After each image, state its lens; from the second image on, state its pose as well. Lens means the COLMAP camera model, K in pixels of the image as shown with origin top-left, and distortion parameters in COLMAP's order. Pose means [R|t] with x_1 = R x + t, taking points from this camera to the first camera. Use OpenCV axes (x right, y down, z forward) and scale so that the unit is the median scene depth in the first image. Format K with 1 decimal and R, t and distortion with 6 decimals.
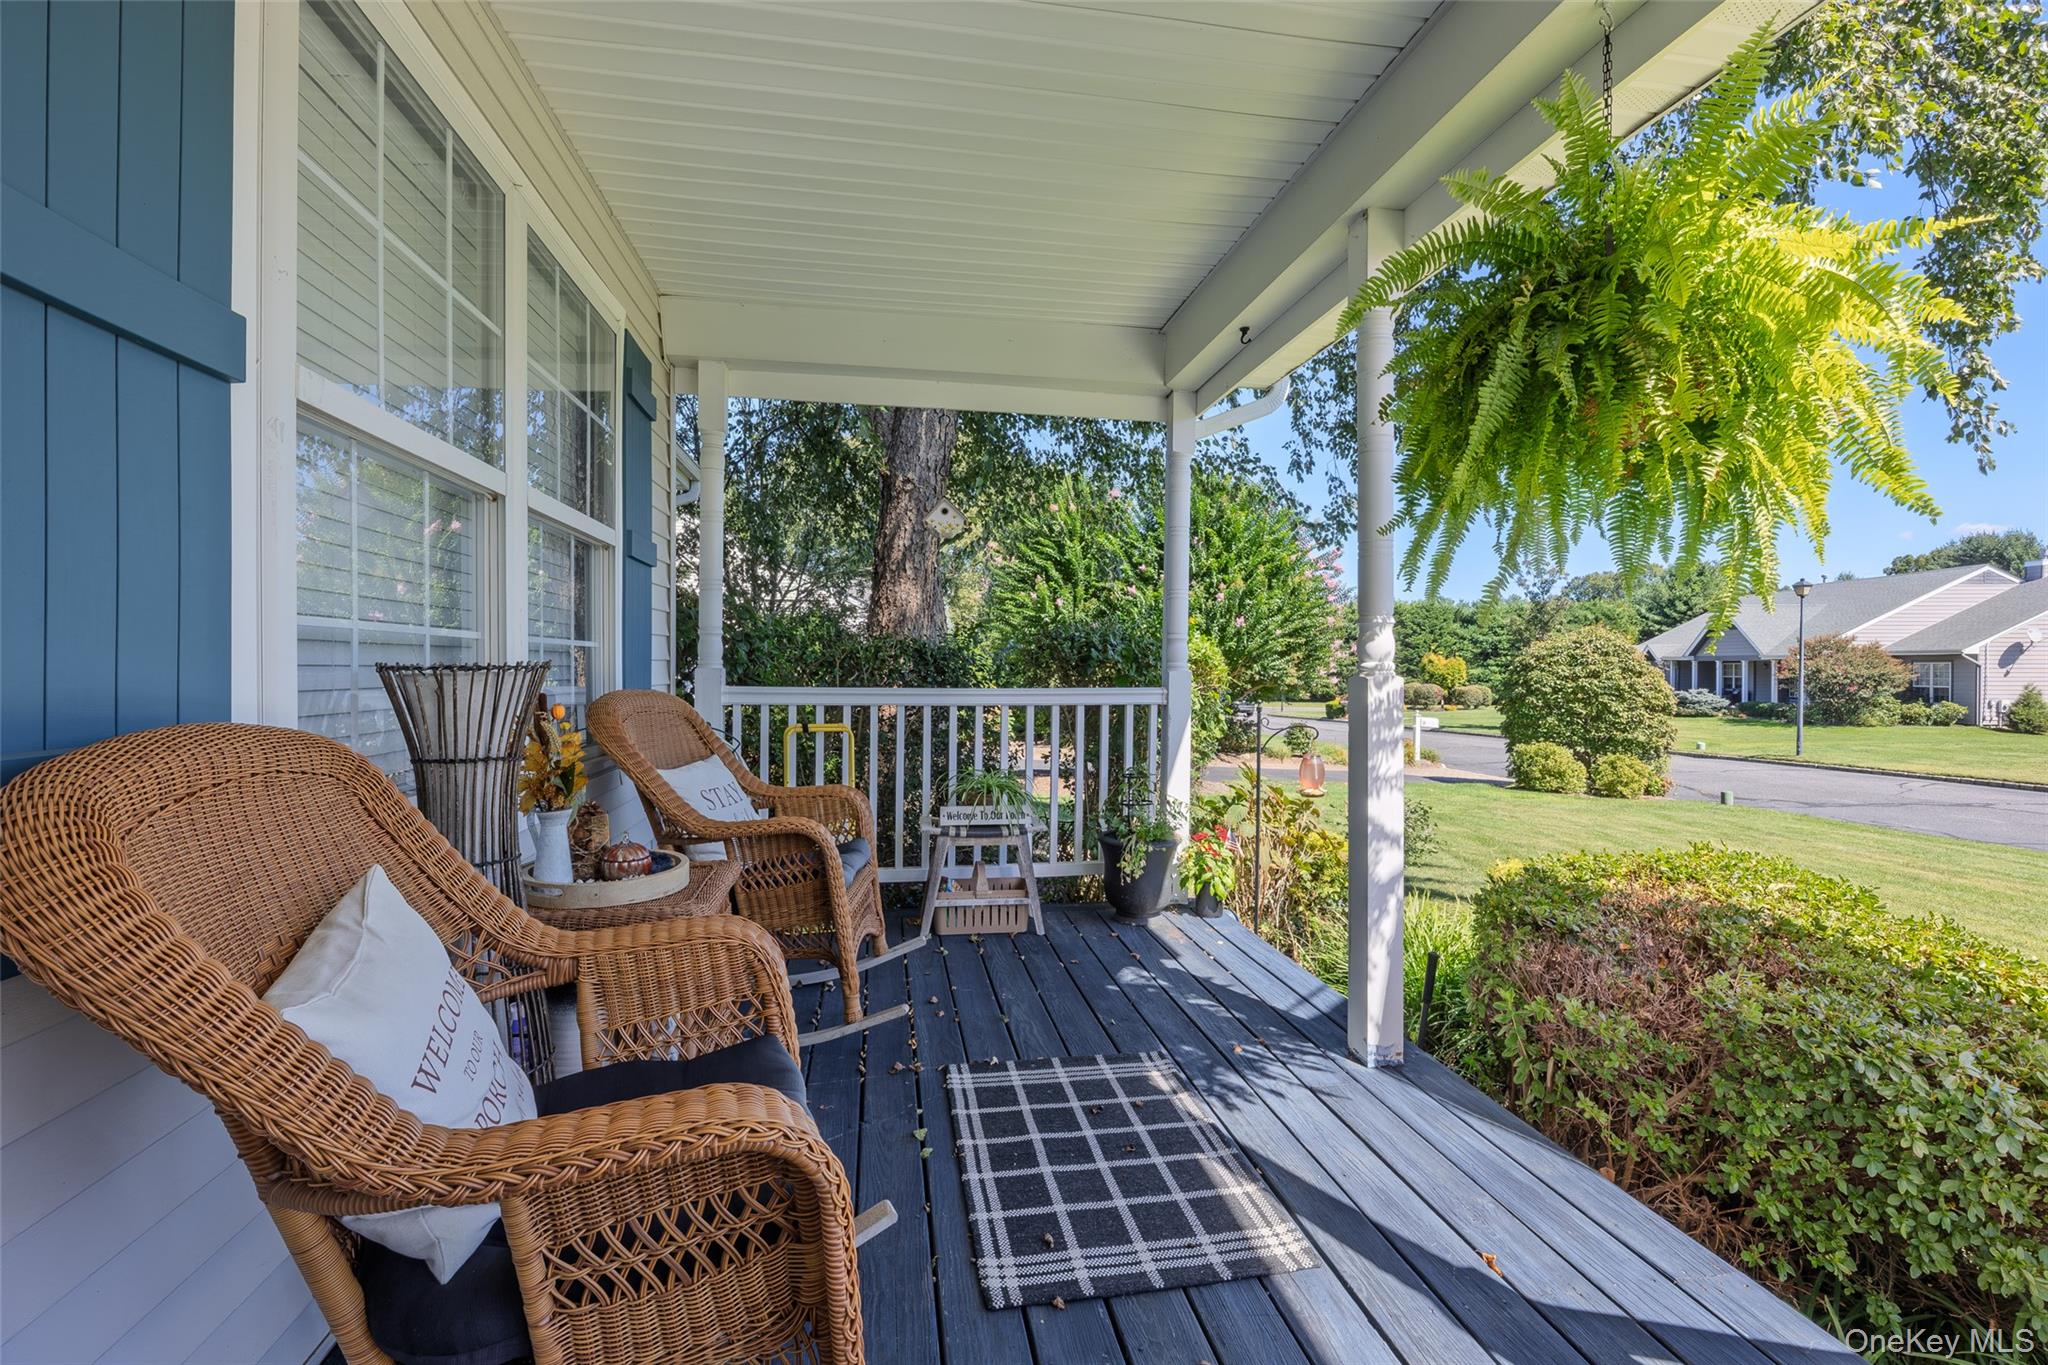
lens RADIAL K [[926.8, 0, 1024.0], [0, 926.8, 682.5], [0, 0, 1]] dist [0.000004, -0.000002]
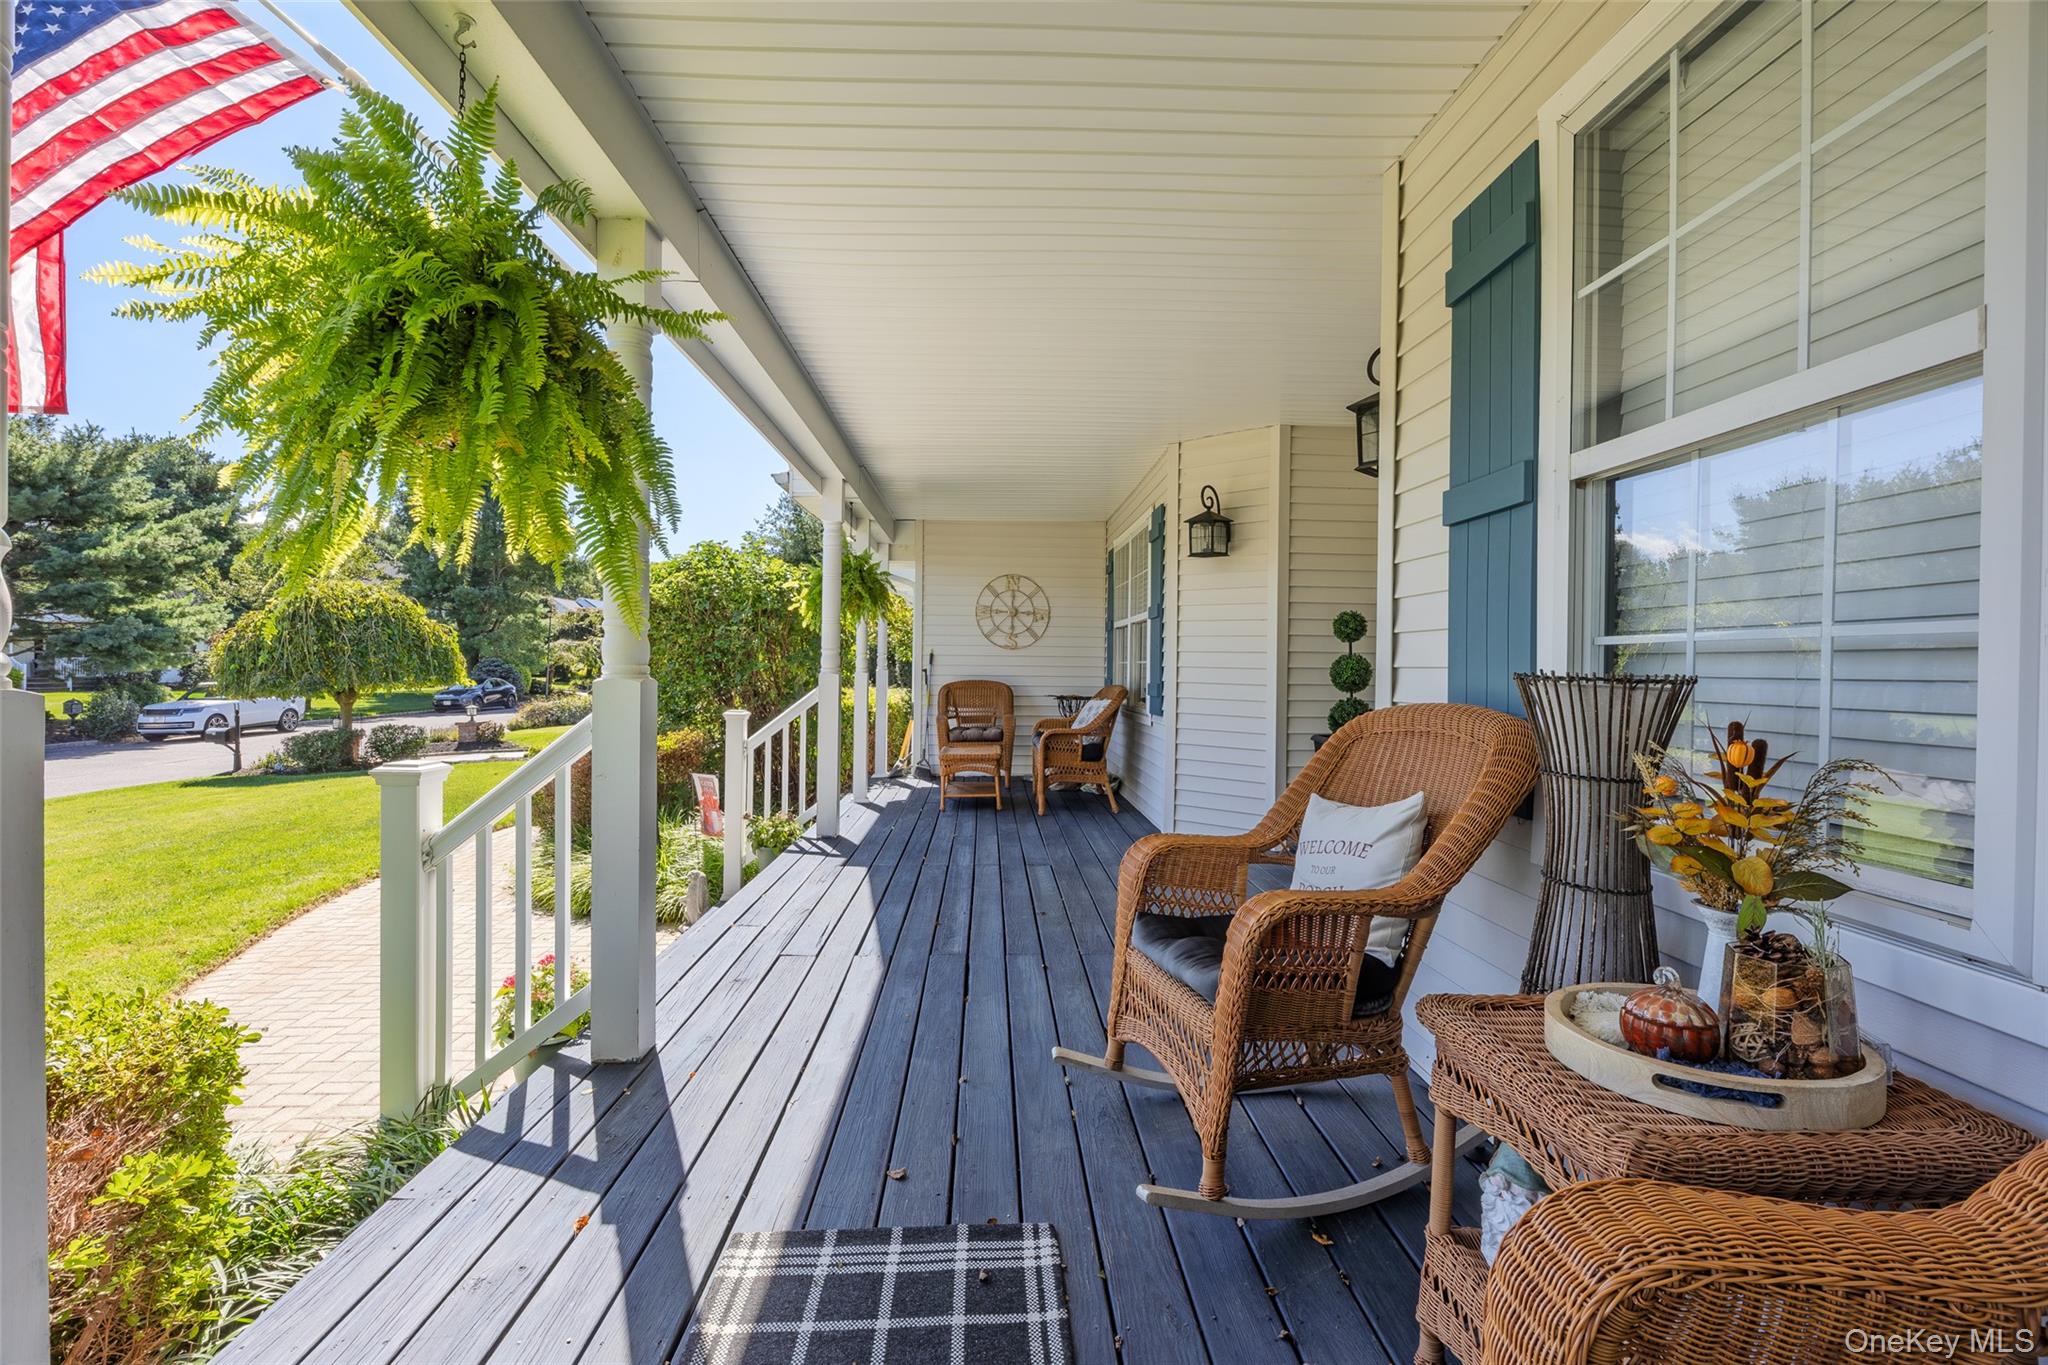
lens RADIAL K [[926.8, 0, 1024.0], [0, 926.8, 682.5], [0, 0, 1]] dist [0.000004, -0.000002]
pose [[-0.992861, -0.008831, 0.118953, -0.123316], [-0.006191, 0.999727, 0.022547, -0.028331], [-0.119120, 0.021649, -0.992644, 1.953063]]
